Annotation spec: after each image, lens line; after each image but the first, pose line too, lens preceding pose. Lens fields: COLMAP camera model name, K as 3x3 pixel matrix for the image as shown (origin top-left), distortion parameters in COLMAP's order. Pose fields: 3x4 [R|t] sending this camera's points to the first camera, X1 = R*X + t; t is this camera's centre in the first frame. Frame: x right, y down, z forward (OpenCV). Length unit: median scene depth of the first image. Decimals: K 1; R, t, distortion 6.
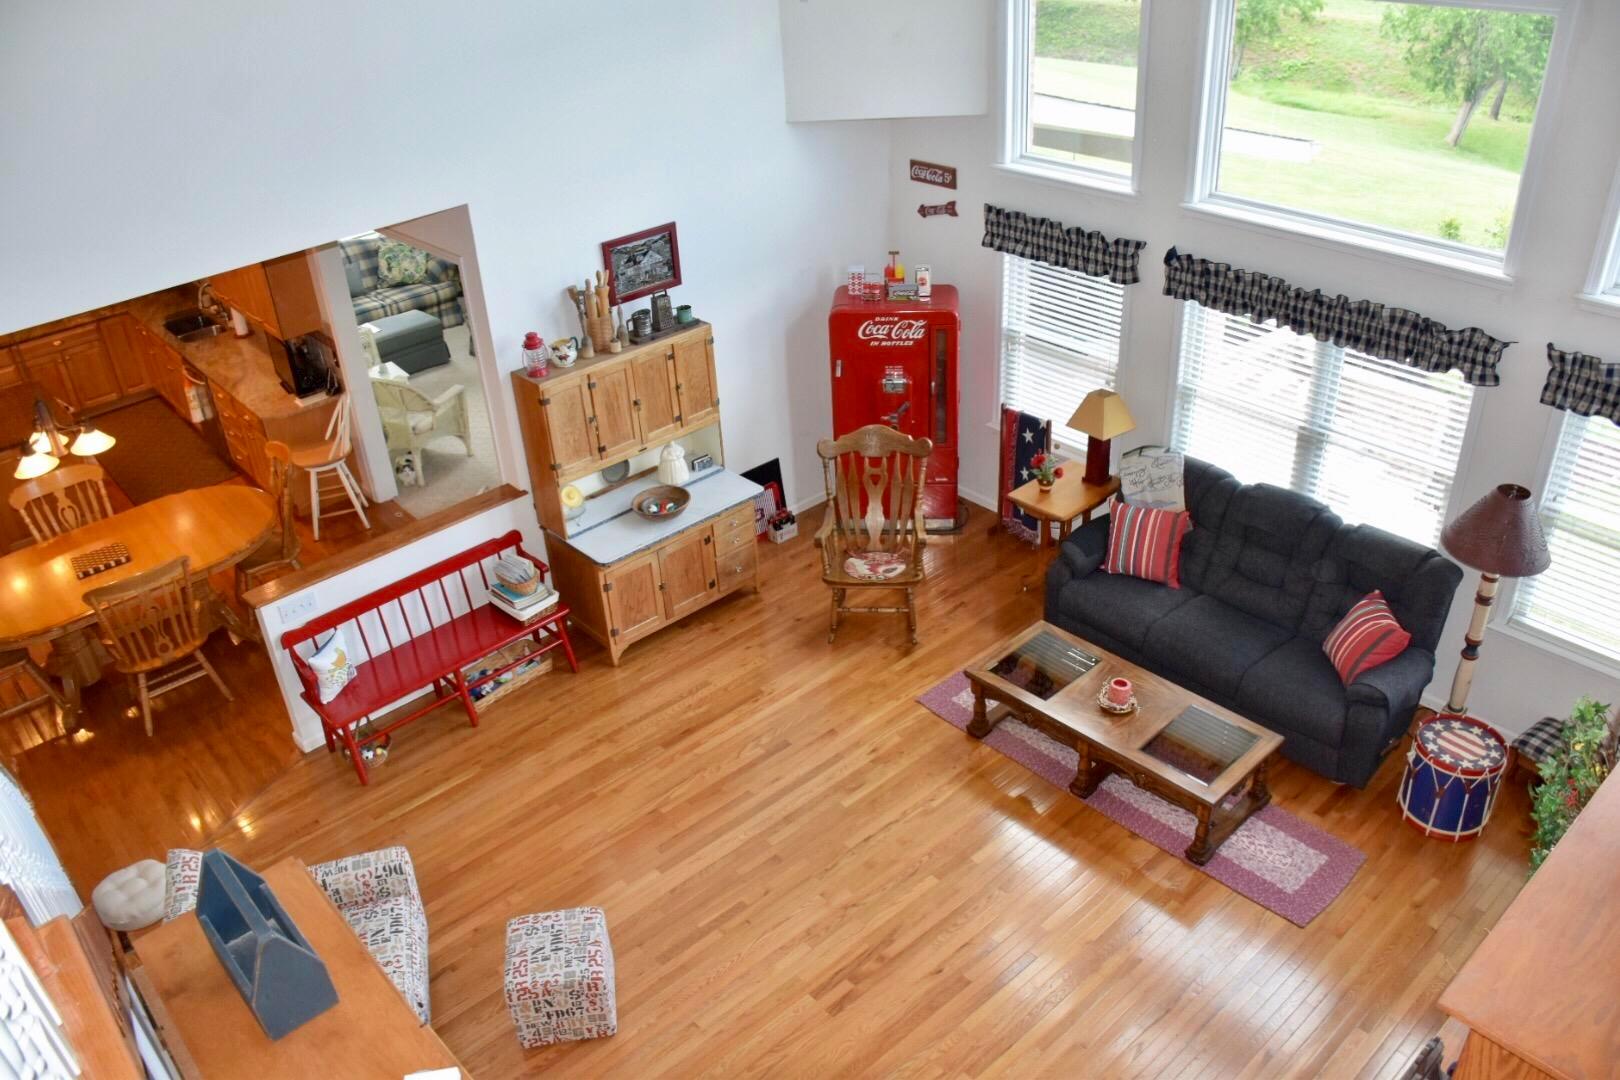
lens RADIAL K [[1256.0, 0, 816.5], [0, 1256.0, 557.1], [0, 0, 1]] dist [-0.141544, 0.083879]
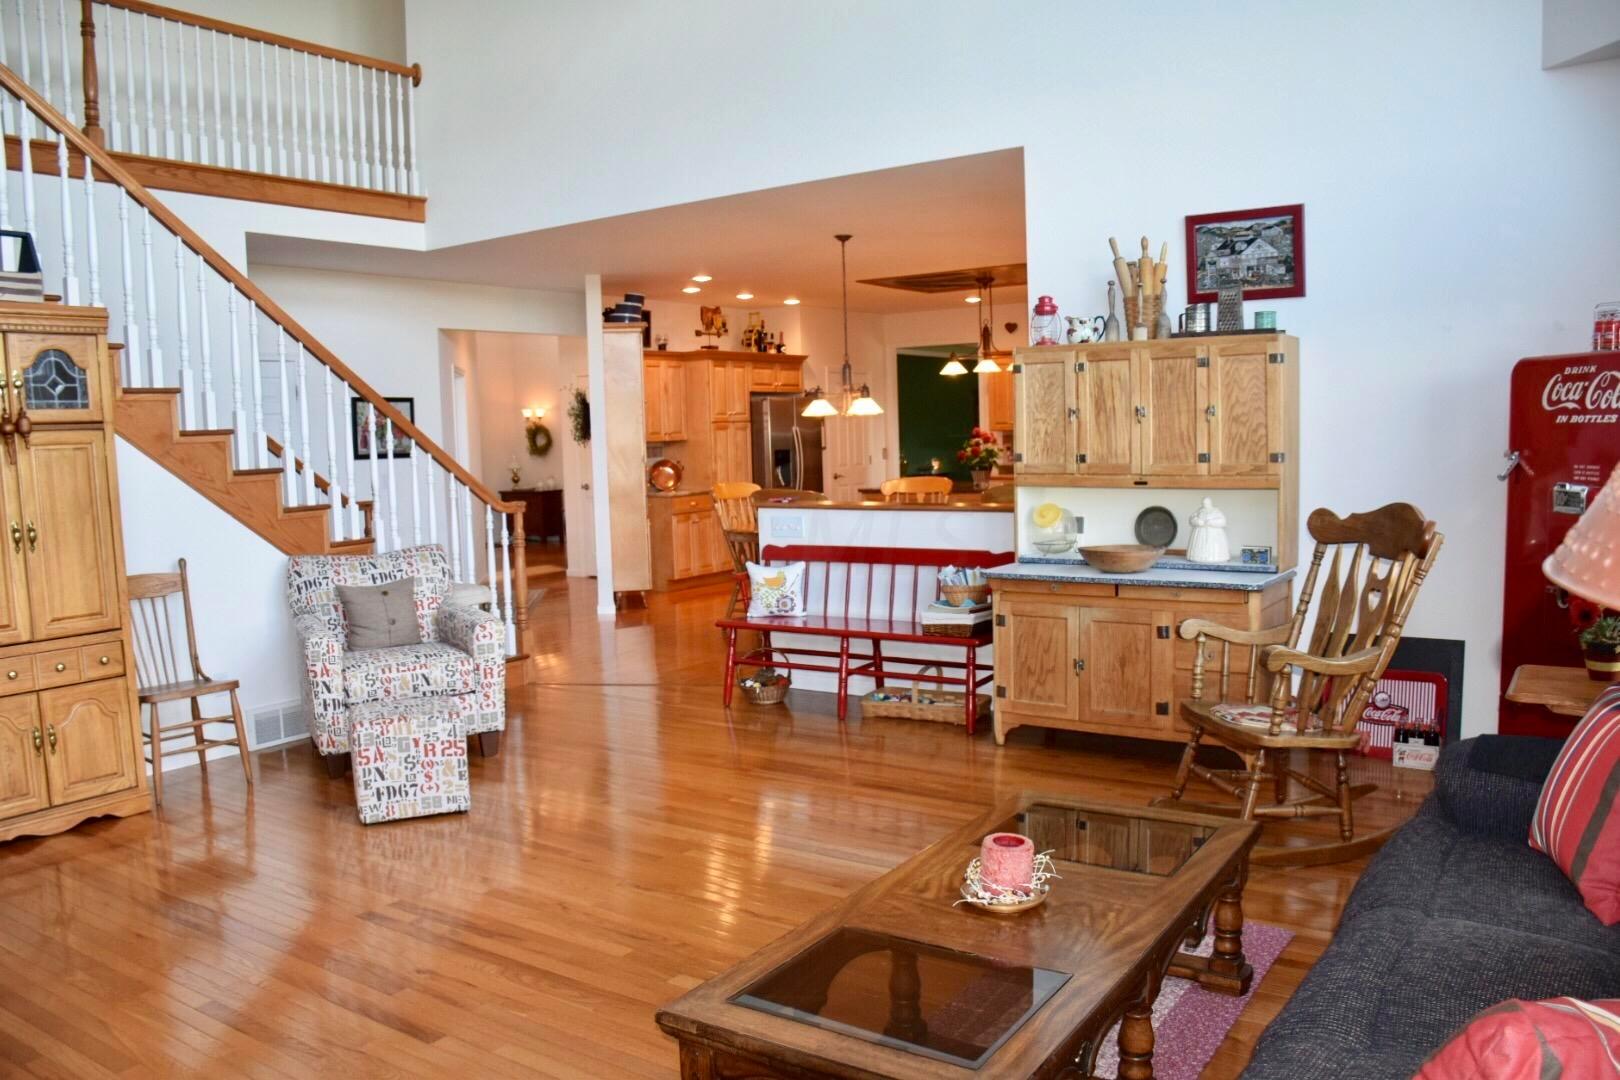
lens RADIAL K [[1256.0, 0, 816.5], [0, 1256.0, 557.1], [0, 0, 1]] dist [-0.141544, 0.083879]
pose [[0.248964, 0.141875, -0.958065, 0.515838], [-0.490290, 0.871558, 0.001657, 0.042815], [0.835244, 0.469317, 0.286547, 0.660838]]
